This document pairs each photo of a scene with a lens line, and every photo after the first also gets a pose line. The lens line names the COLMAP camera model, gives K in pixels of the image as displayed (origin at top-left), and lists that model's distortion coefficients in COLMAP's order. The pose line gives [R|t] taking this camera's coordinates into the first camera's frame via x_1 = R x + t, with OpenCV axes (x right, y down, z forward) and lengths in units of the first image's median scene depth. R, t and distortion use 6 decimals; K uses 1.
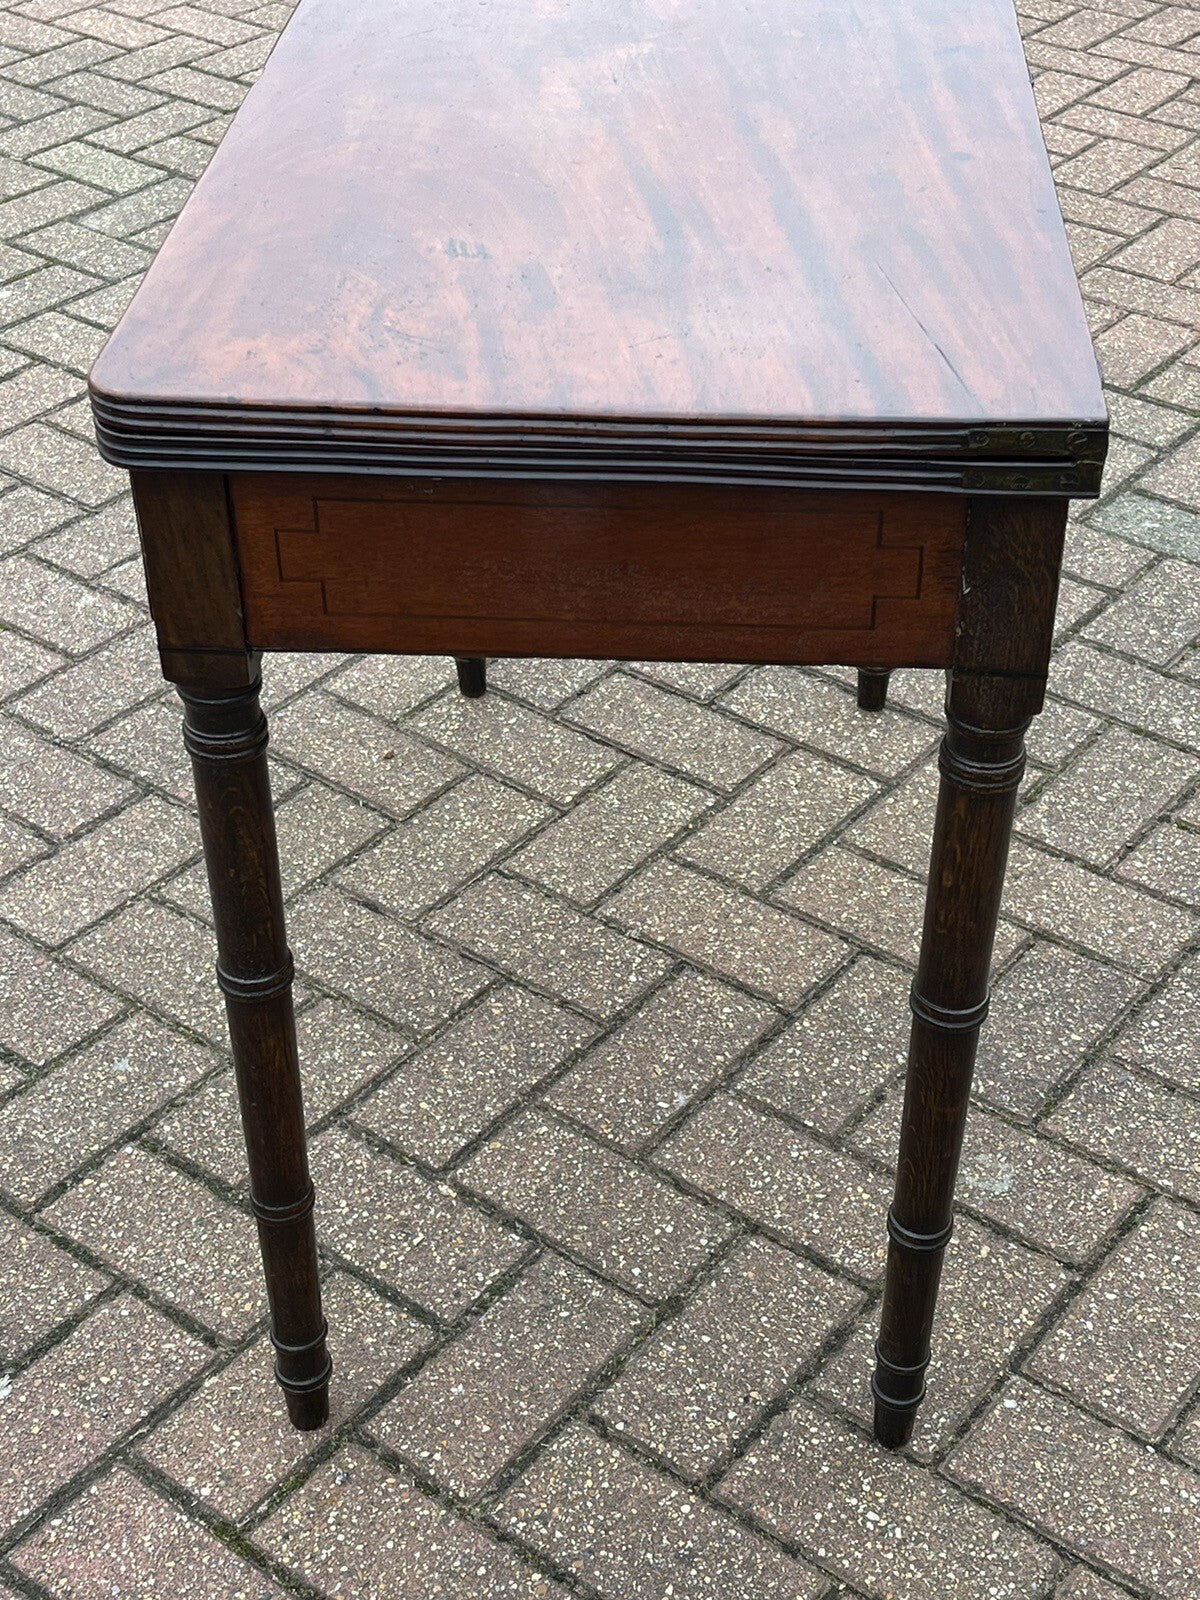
lens RADIAL K [[2333.2, 0, 573.5], [0, 2333.2, 765.7], [0, 0, 1]] dist [0.153995, -0.533358]
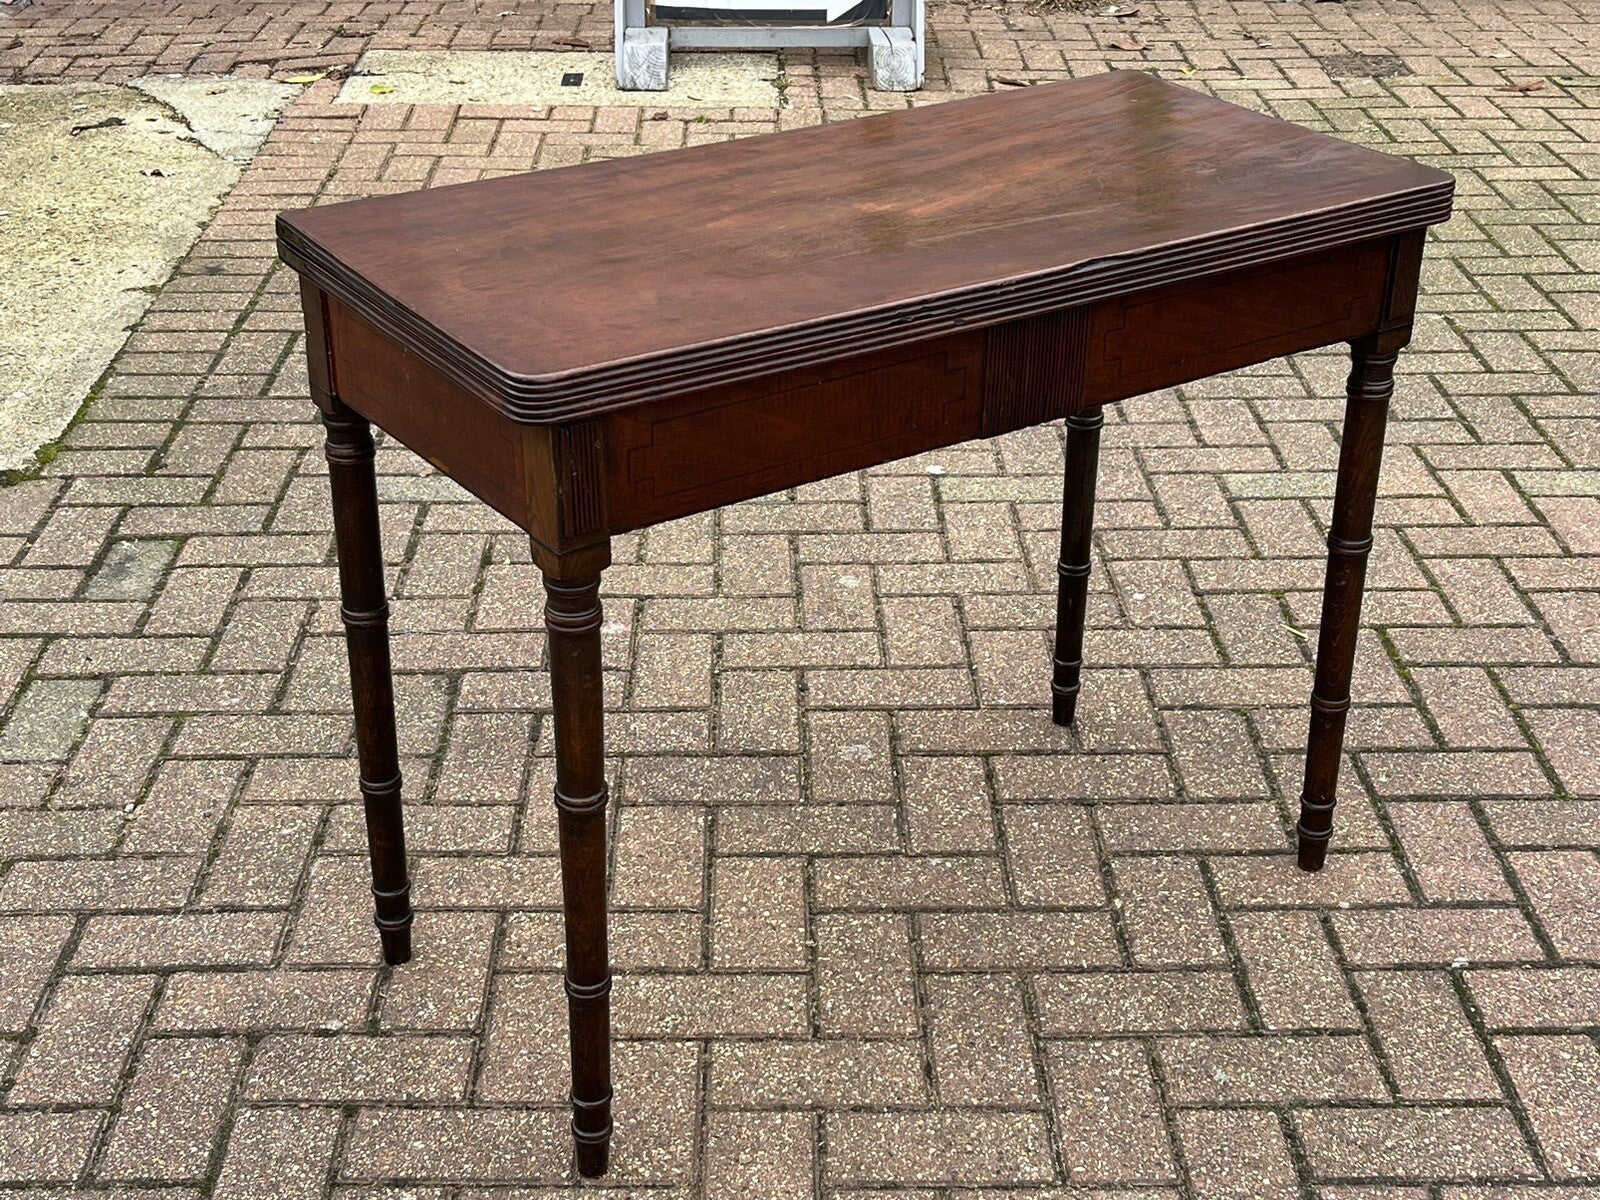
lens RADIAL K [[2336.2, 0, 800.0], [0, 2336.2, 600.0], [0, 0, 1]] dist [0.162190, -0.599935]
pose [[-0.632248, -0.340189, 0.696085, -0.855367], [0.449909, 0.570228, 0.687329, -0.980008], [-0.630749, 0.747738, -0.207472, 1.281869]]
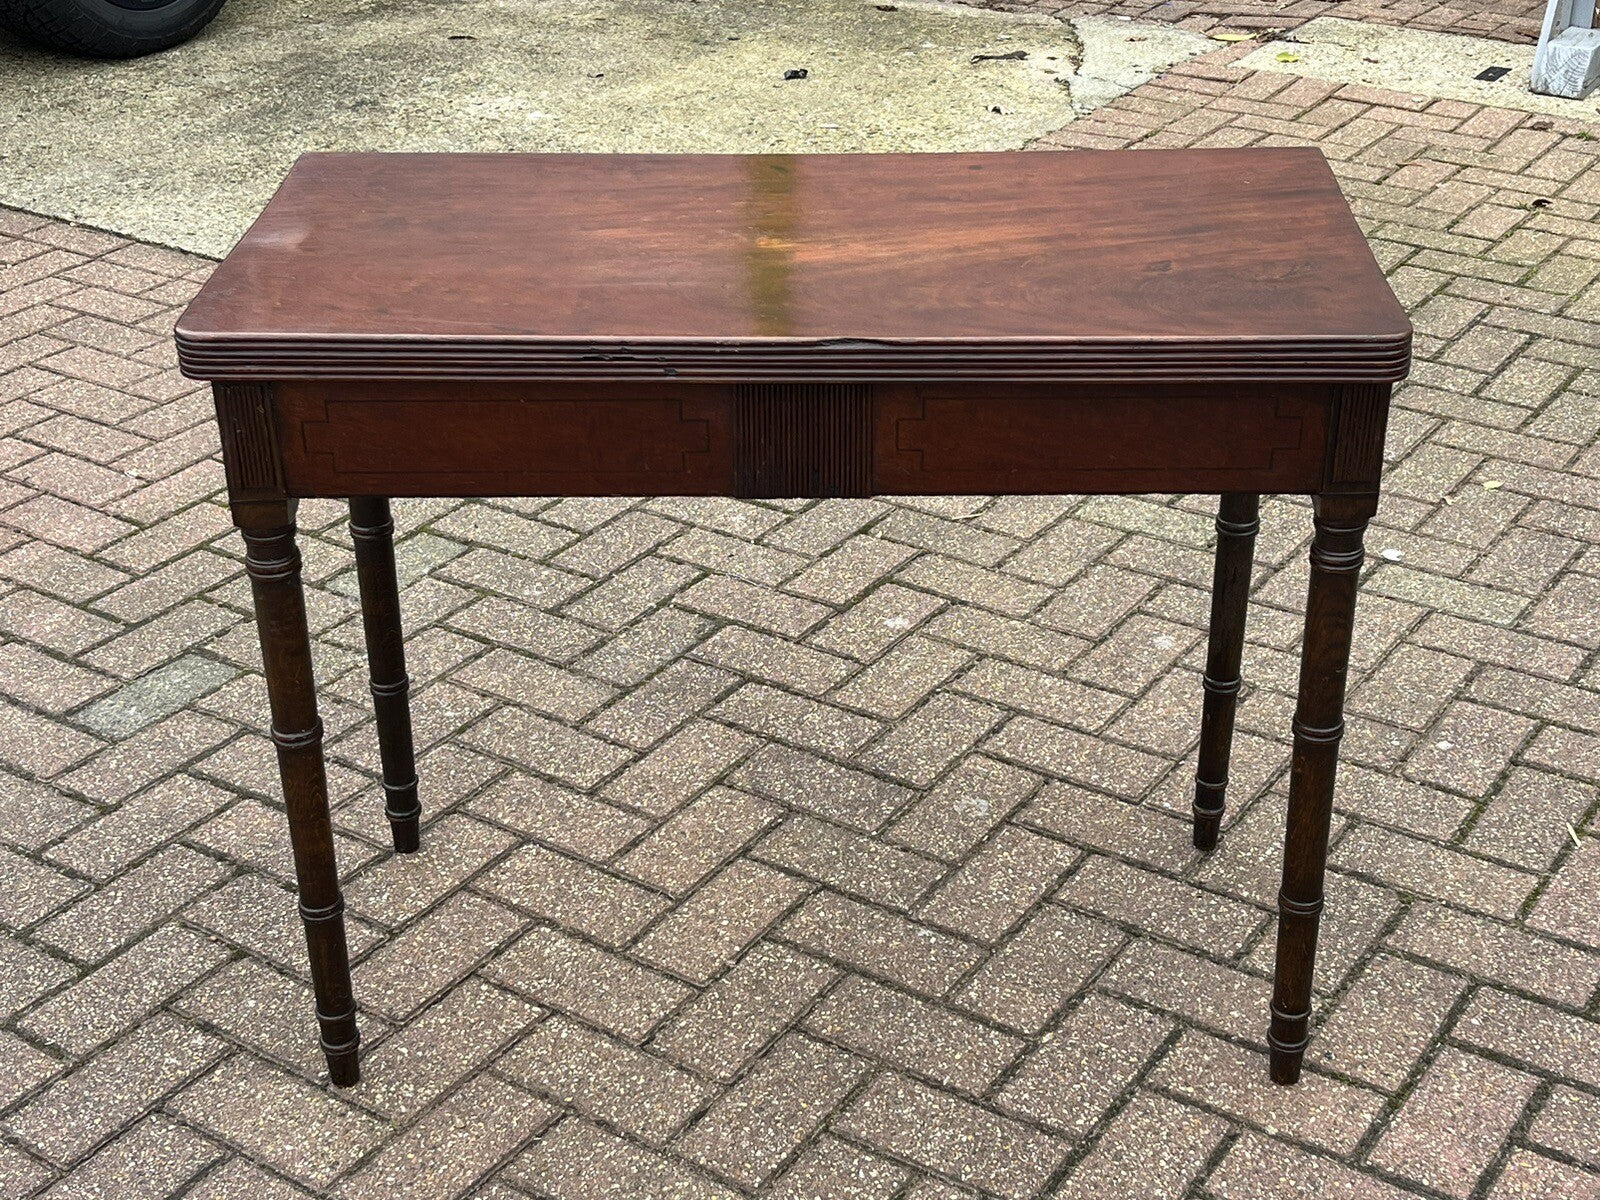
lens RADIAL K [[2337.6, 0, 779.3], [0, 2337.6, 600.6], [0, 0, 1]] dist [0.142640, -0.519088]
pose [[-0.070912, -0.459596, 0.885293, -1.085769], [0.591832, 0.695040, 0.408233, -0.606047], [-0.802936, 0.552894, 0.222717, 0.699543]]
